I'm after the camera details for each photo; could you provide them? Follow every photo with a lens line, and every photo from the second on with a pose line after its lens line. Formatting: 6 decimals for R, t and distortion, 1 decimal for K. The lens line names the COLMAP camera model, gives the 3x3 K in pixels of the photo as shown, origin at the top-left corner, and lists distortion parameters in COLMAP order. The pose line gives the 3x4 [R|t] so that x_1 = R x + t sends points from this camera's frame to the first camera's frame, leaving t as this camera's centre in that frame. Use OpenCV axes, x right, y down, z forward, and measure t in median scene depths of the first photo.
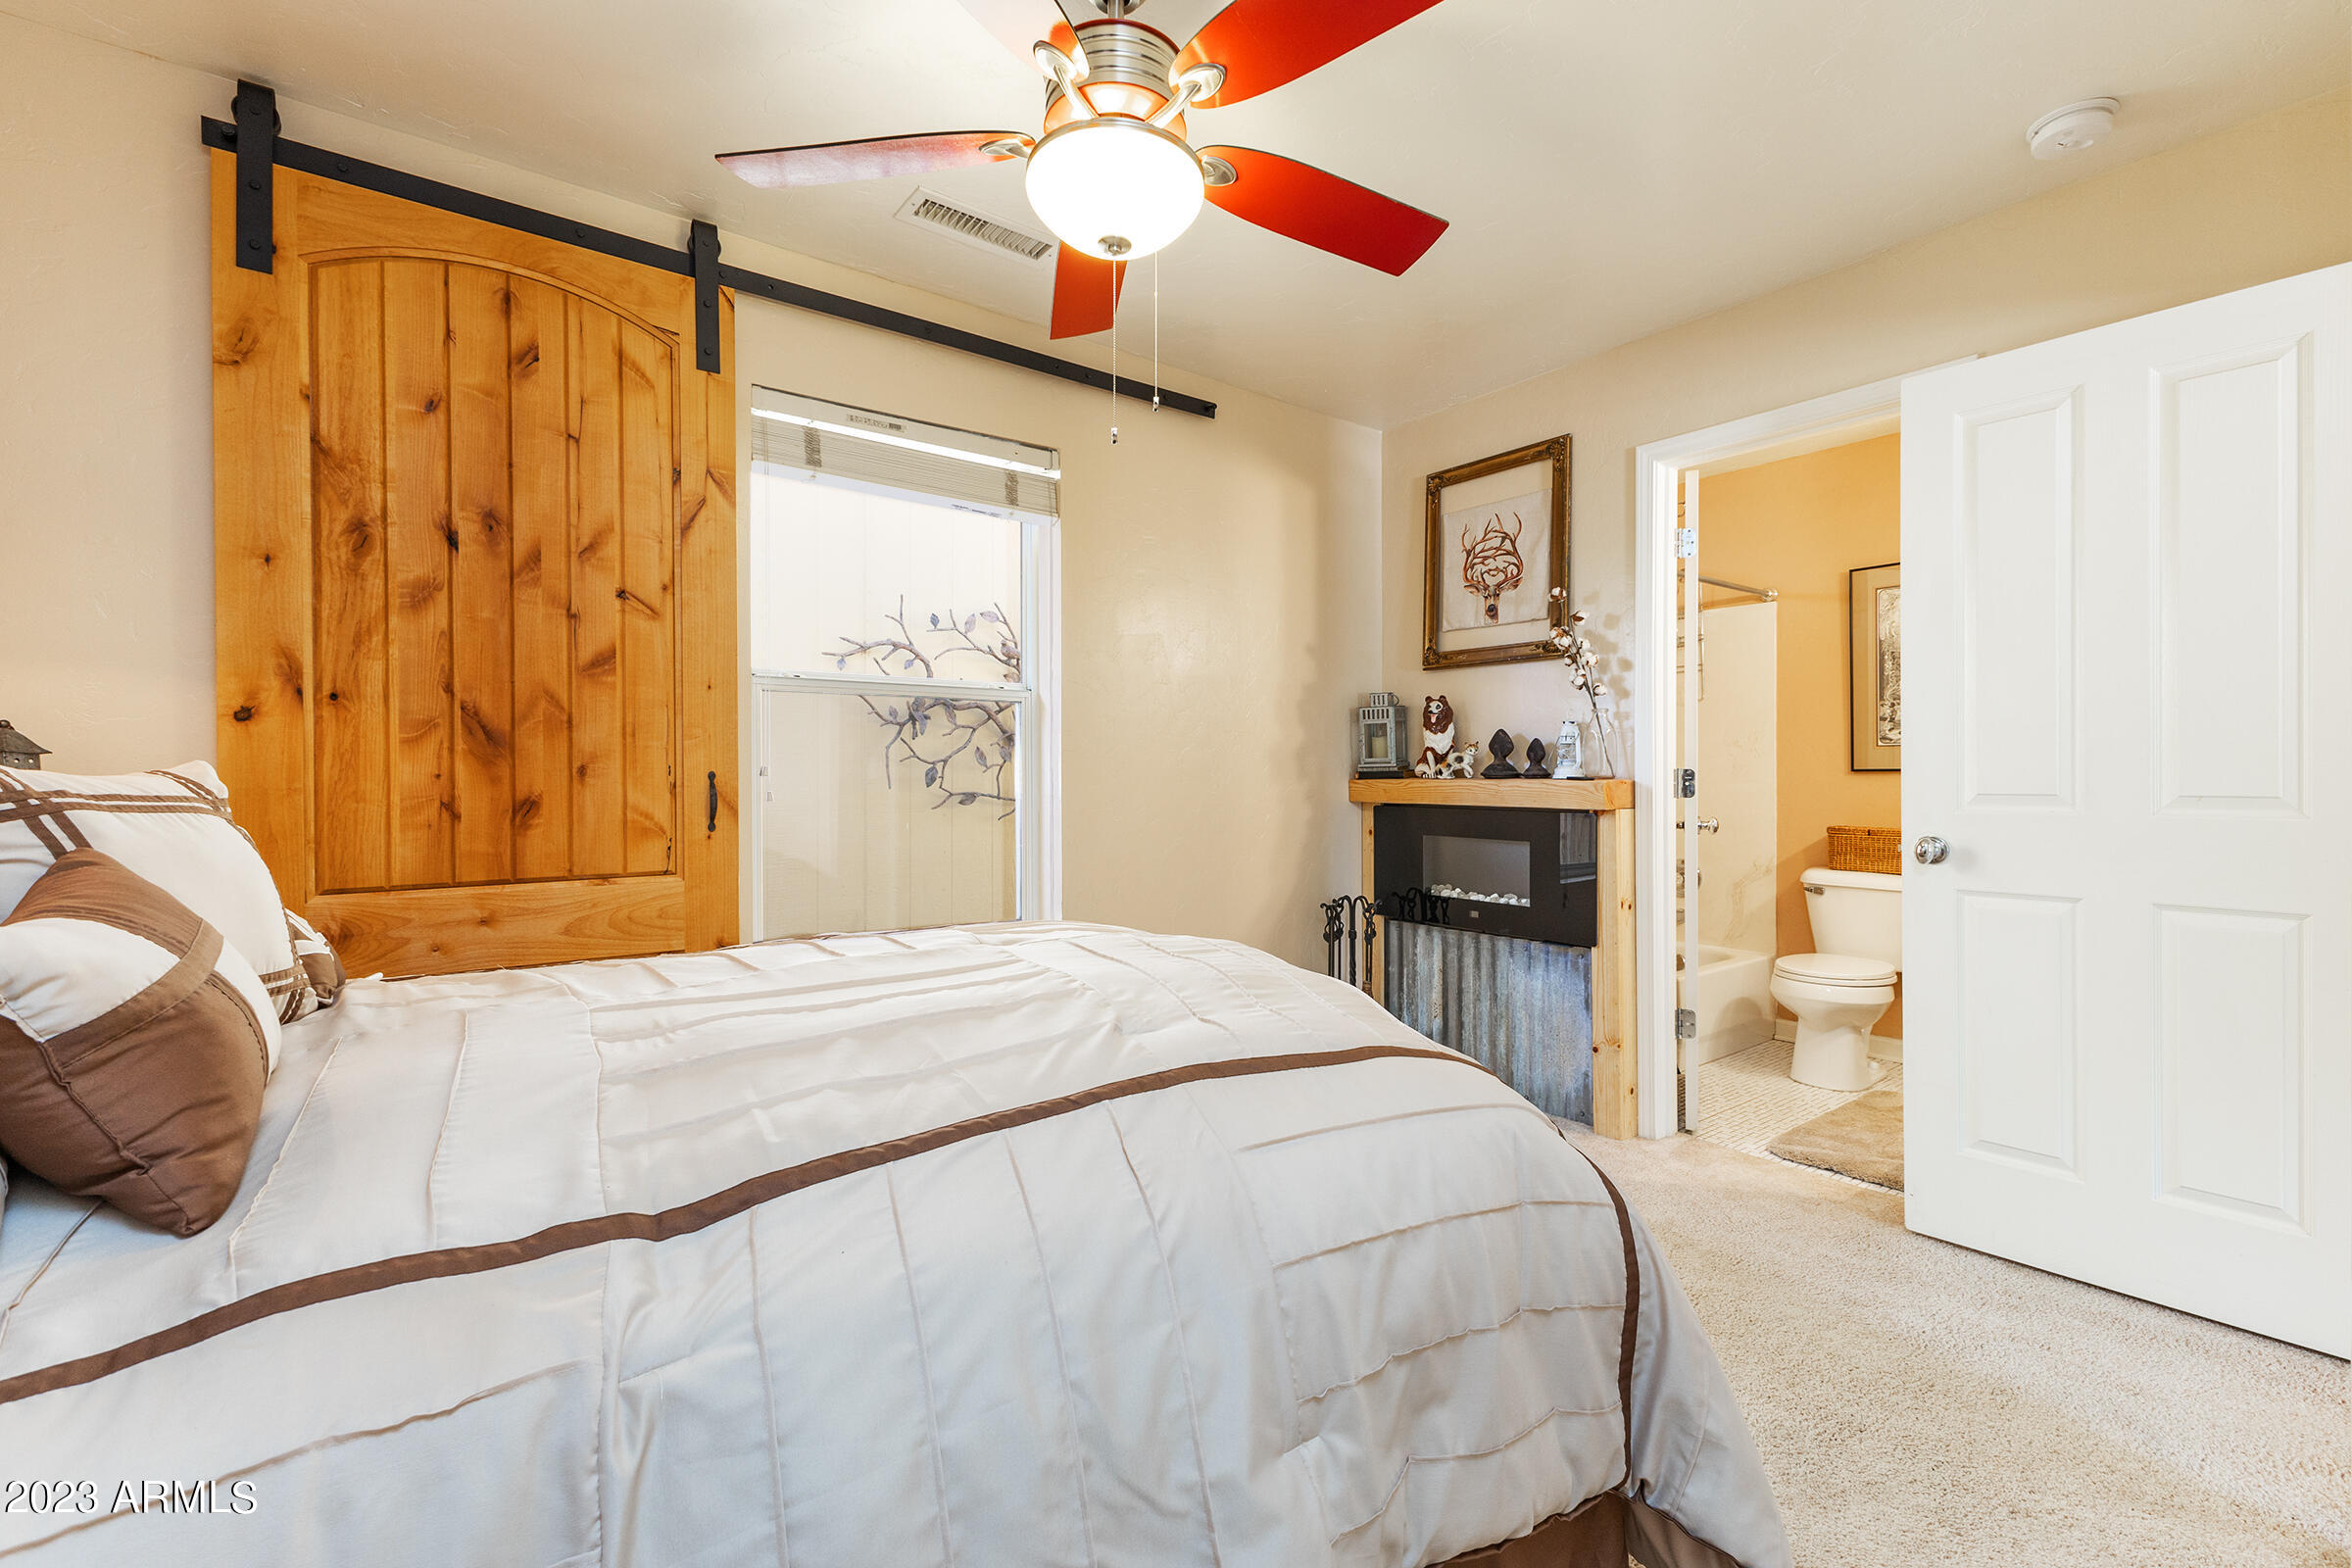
lens RADIAL K [[1016.3, 0, 1174.7], [0, 1016.3, 784.9], [0, 0, 1]] dist [-0.000140, -0.000291]
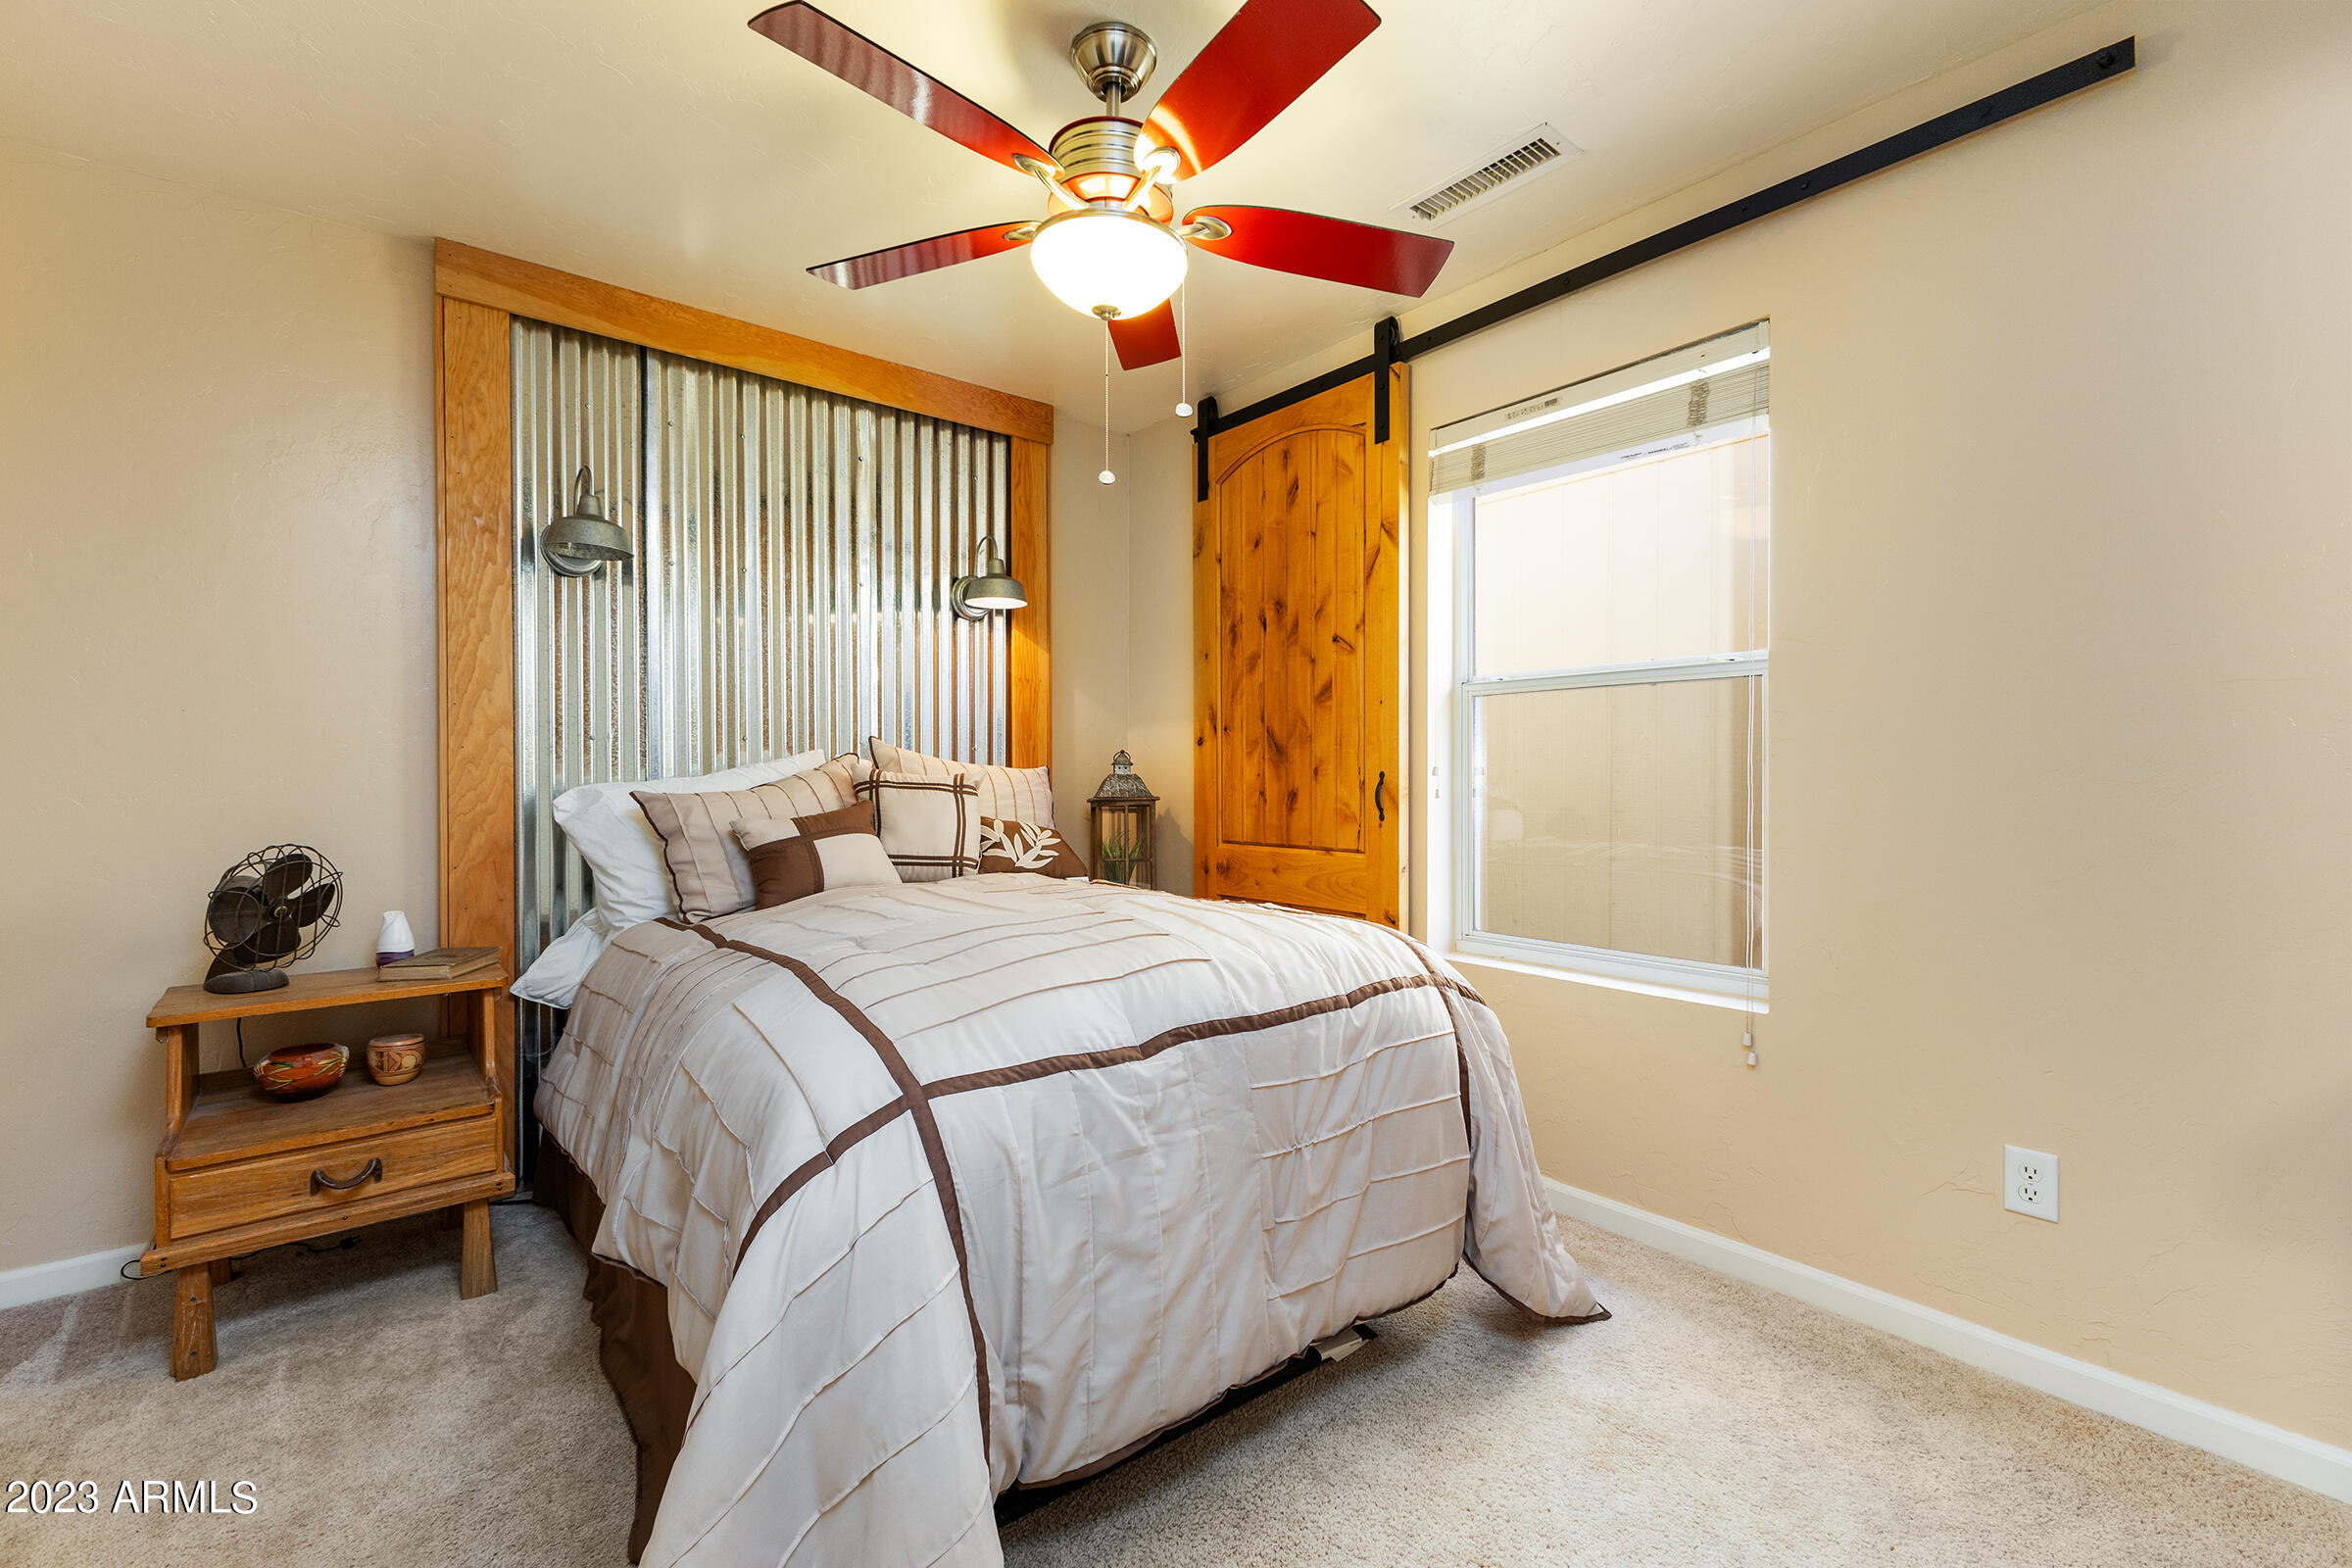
lens RADIAL K [[1016.3, 0, 1172.3], [0, 1016.3, 778.8], [0, 0, 1]] dist [-0.000140, -0.000291]
pose [[0.019666, 0.005007, -0.999794, 0.825459], [-0.009596, 0.999942, 0.004819, -0.008627], [0.999761, 0.009500, 0.019713, 0.800528]]
